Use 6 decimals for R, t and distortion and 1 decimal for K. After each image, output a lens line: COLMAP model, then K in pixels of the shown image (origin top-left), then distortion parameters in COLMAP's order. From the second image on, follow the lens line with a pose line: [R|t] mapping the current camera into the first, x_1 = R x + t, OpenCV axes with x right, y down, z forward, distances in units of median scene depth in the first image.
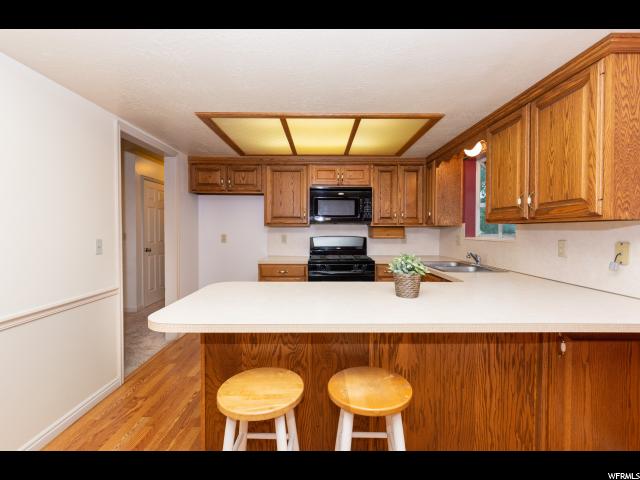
lens RADIAL K [[307.4, 0, 318.9], [0, 307.4, 234.9], [0, 0, 1]] dist [0.019957, -0.002239]
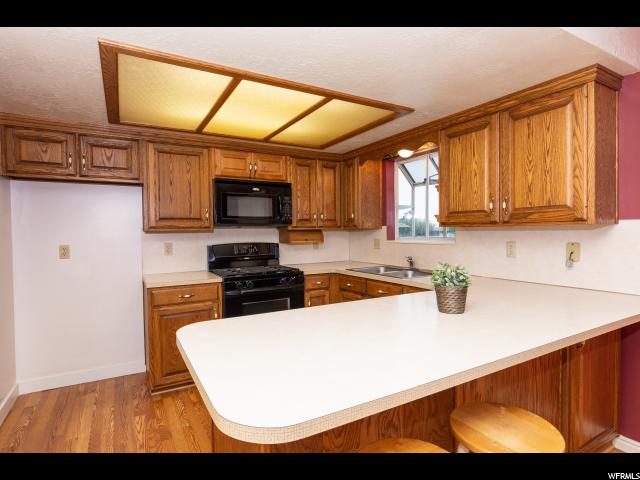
lens RADIAL K [[349.1, 0, 317.0], [0, 349.1, 242.2], [0, 0, 1]] dist [0.004916, 0.000020]
pose [[0.870102, -0.028596, 0.492042, -0.256072], [0.022351, 0.999578, 0.018568, -0.012134], [-0.492365, -0.005159, 0.870373, 0.155784]]
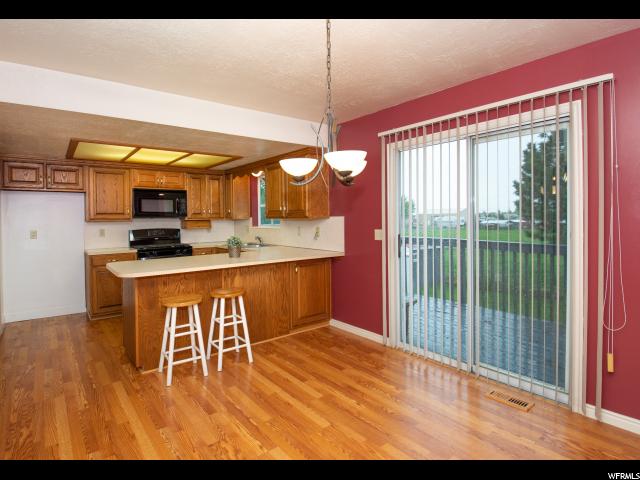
lens RADIAL K [[343.7, 0, 322.4], [0, 343.7, 222.4], [0, 0, 1]] dist [-0.034732, -0.002198]
pose [[0.774304, -0.020620, 0.632478, -0.324657], [0.024266, 0.999701, 0.002885, -0.010117], [-0.632348, 0.013114, 0.774573, -0.522190]]
